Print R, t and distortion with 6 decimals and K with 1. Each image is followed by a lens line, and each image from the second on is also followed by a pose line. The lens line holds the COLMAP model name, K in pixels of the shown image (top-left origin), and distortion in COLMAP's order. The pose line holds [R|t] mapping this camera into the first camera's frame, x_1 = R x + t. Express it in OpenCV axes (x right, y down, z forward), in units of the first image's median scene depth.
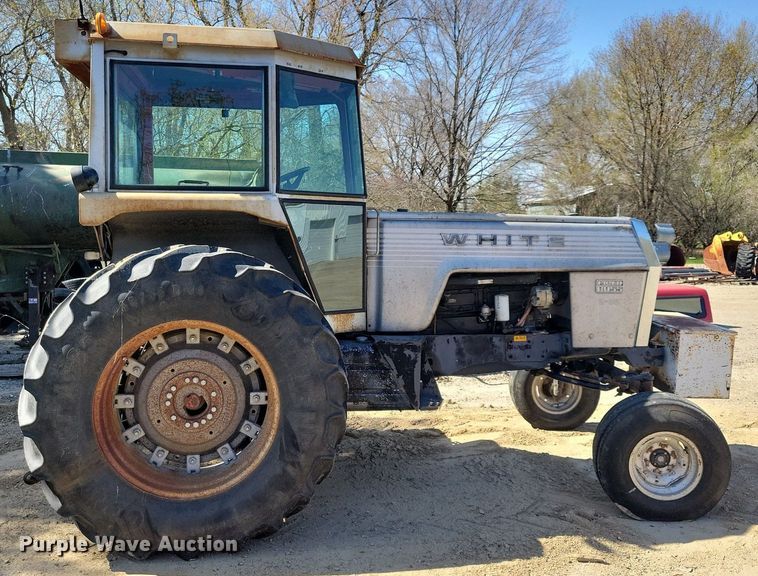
lens RADIAL K [[783.3, 0, 392.9], [0, 783.3, 264.1], [0, 0, 1]] dist [0.052385, 0.004216]
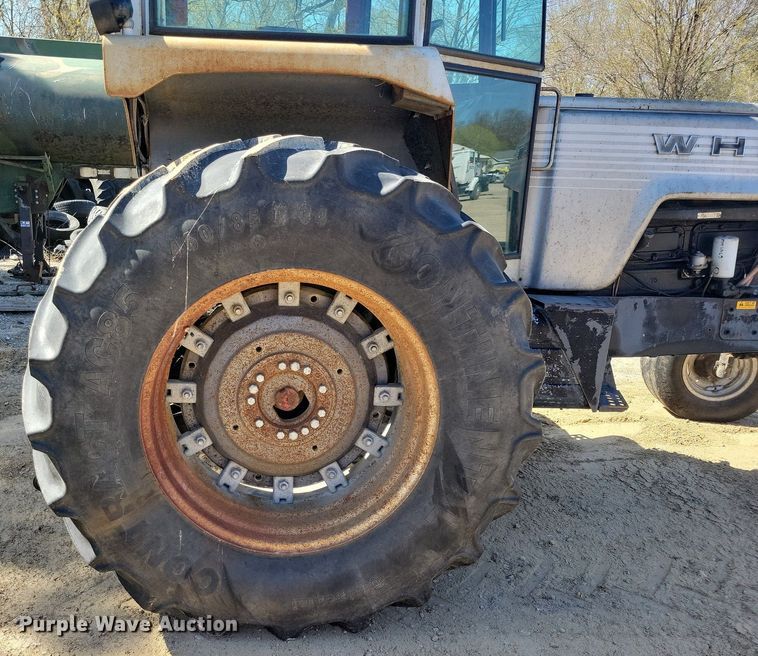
lens RADIAL K [[747.5, 0, 283.7], [0, 747.5, 360.2], [0, 0, 1]] dist [0.055512, -0.027828]
pose [[0.995066, 0.046486, -0.087655, -0.207070], [-0.026761, 0.976455, 0.214055, 0.018335], [0.095541, -0.210653, 0.972881, 0.430527]]
